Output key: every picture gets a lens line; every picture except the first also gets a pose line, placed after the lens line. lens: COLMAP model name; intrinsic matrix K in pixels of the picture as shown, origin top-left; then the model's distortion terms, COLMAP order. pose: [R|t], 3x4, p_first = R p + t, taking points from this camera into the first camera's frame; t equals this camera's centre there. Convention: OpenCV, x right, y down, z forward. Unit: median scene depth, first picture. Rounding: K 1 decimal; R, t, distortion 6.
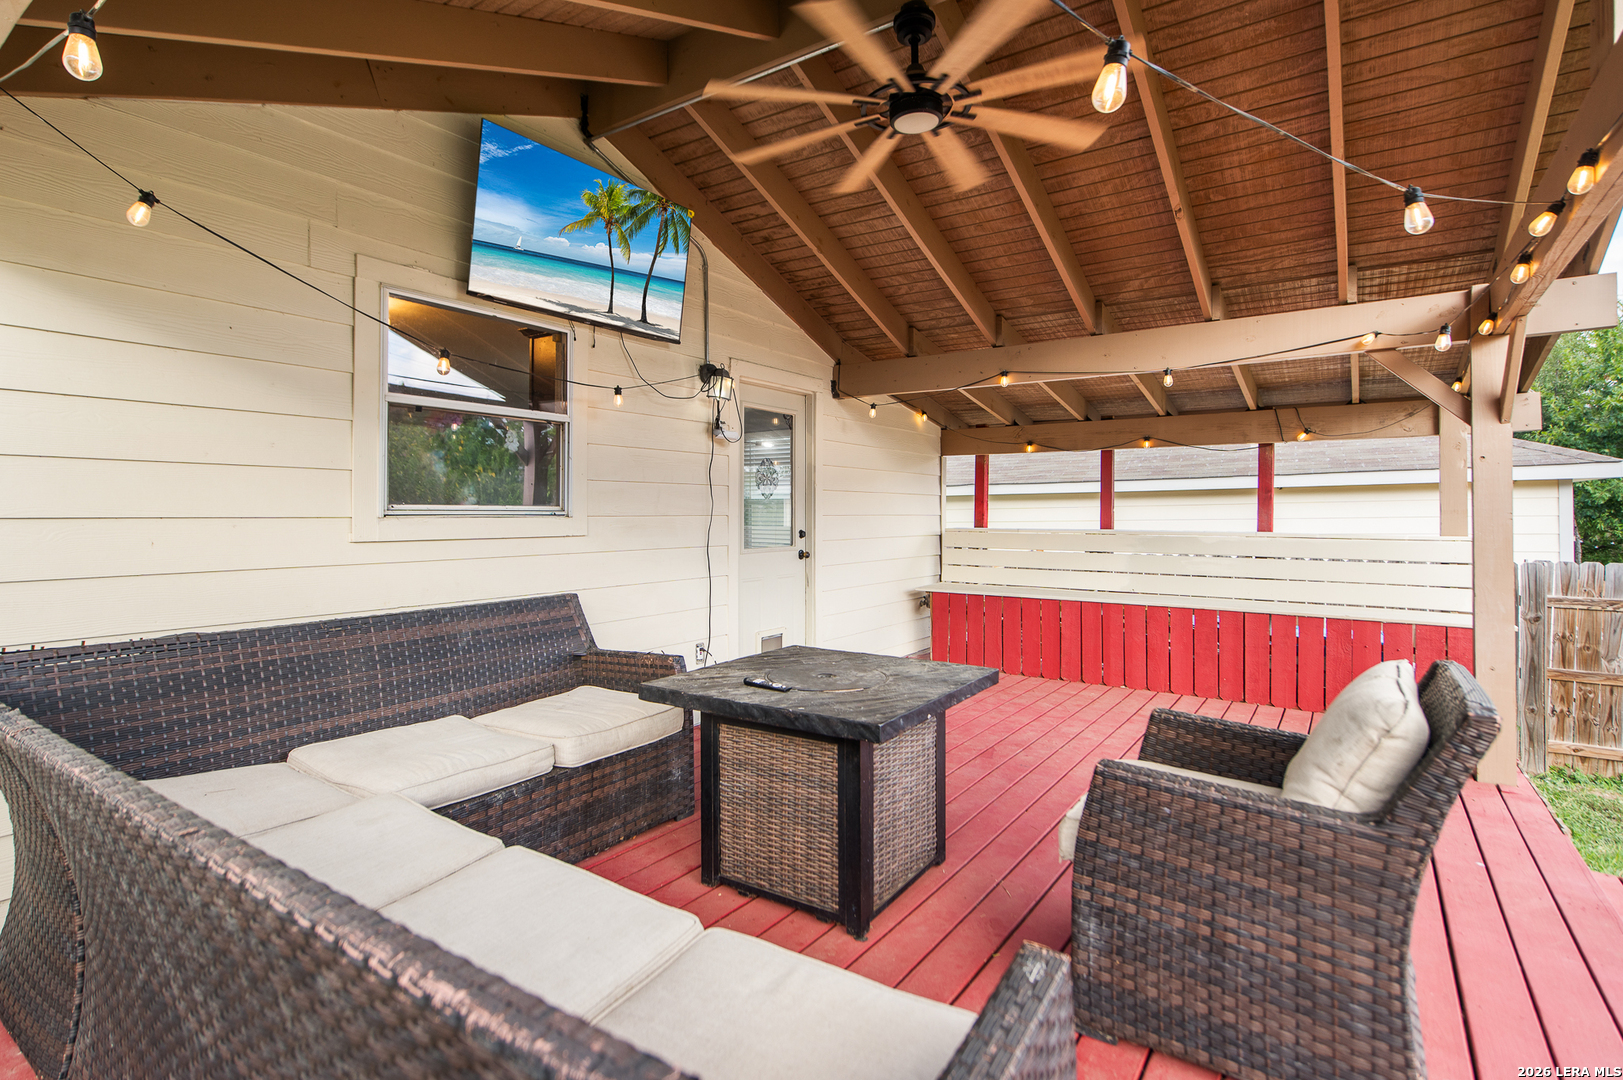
lens RADIAL K [[795.0, 0, 793.0], [0, 795.0, 514.1], [0, 0, 1]] dist [-0.000054, 0.000478]
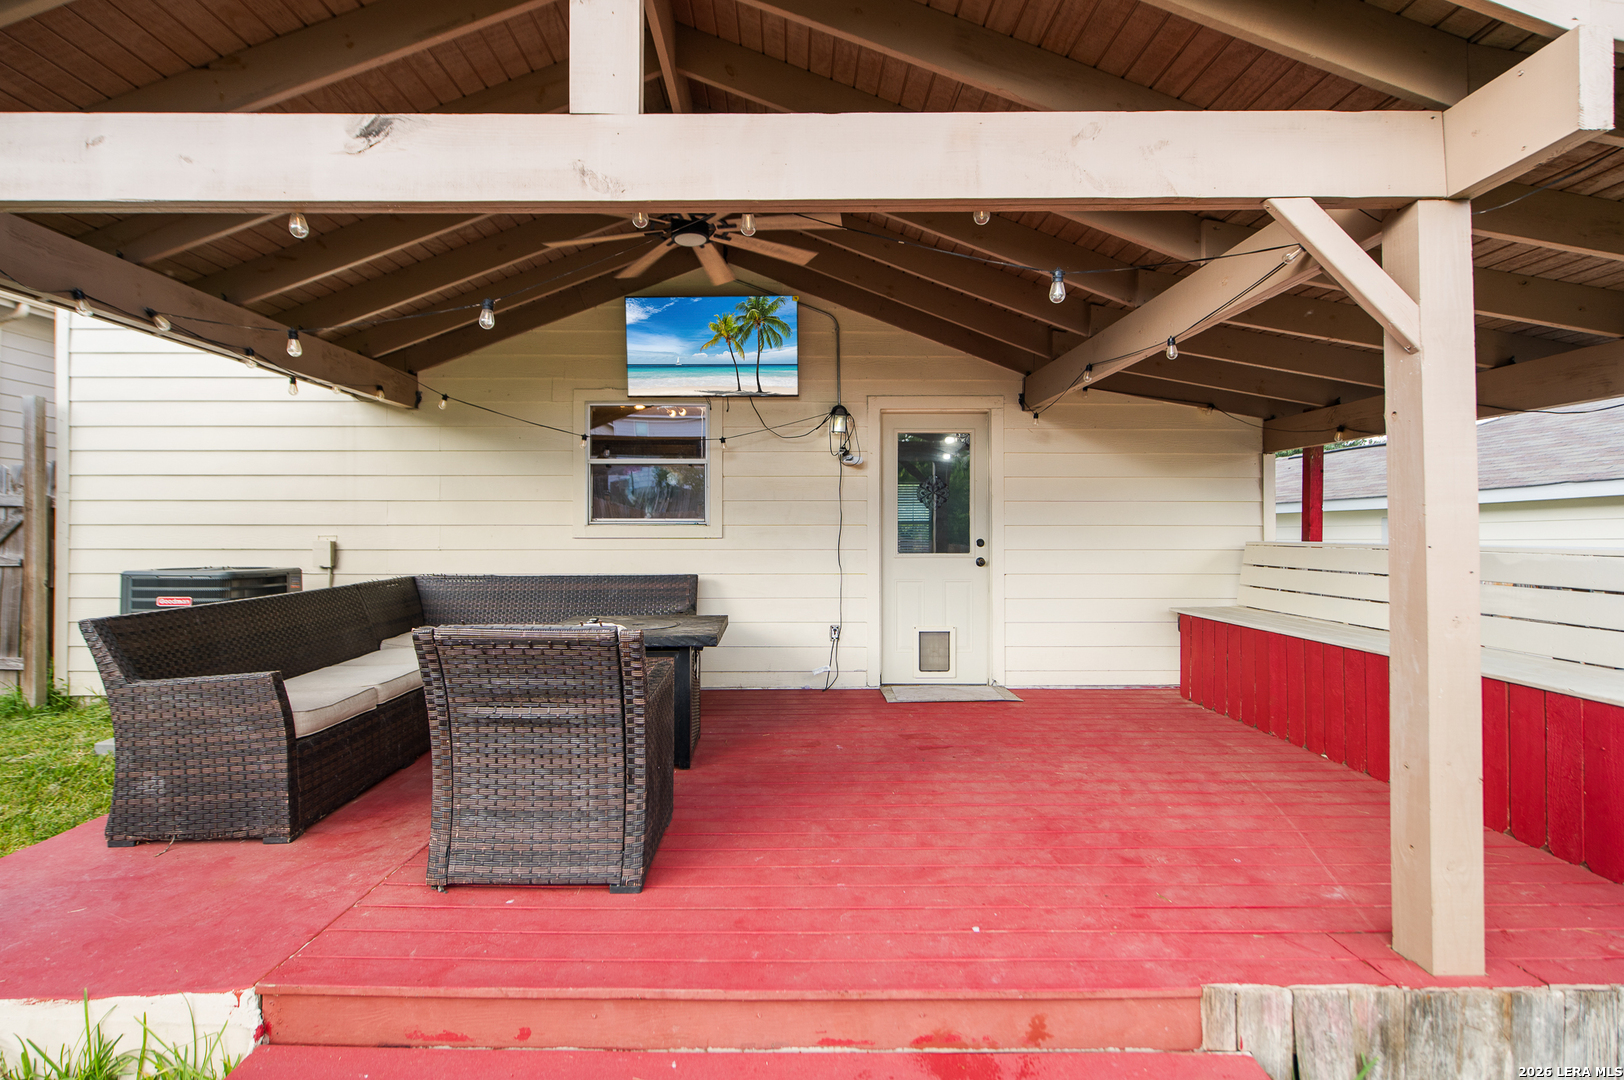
lens RADIAL K [[795.5, 0, 815.3], [0, 795.5, 530.4], [0, 0, 1]] dist [-0.000054, 0.000478]
pose [[0.573767, -0.002179, -0.819016, 1.128596], [-0.002701, 0.999986, -0.004553, 0.020157], [0.819014, 0.004825, 0.573753, 0.303841]]
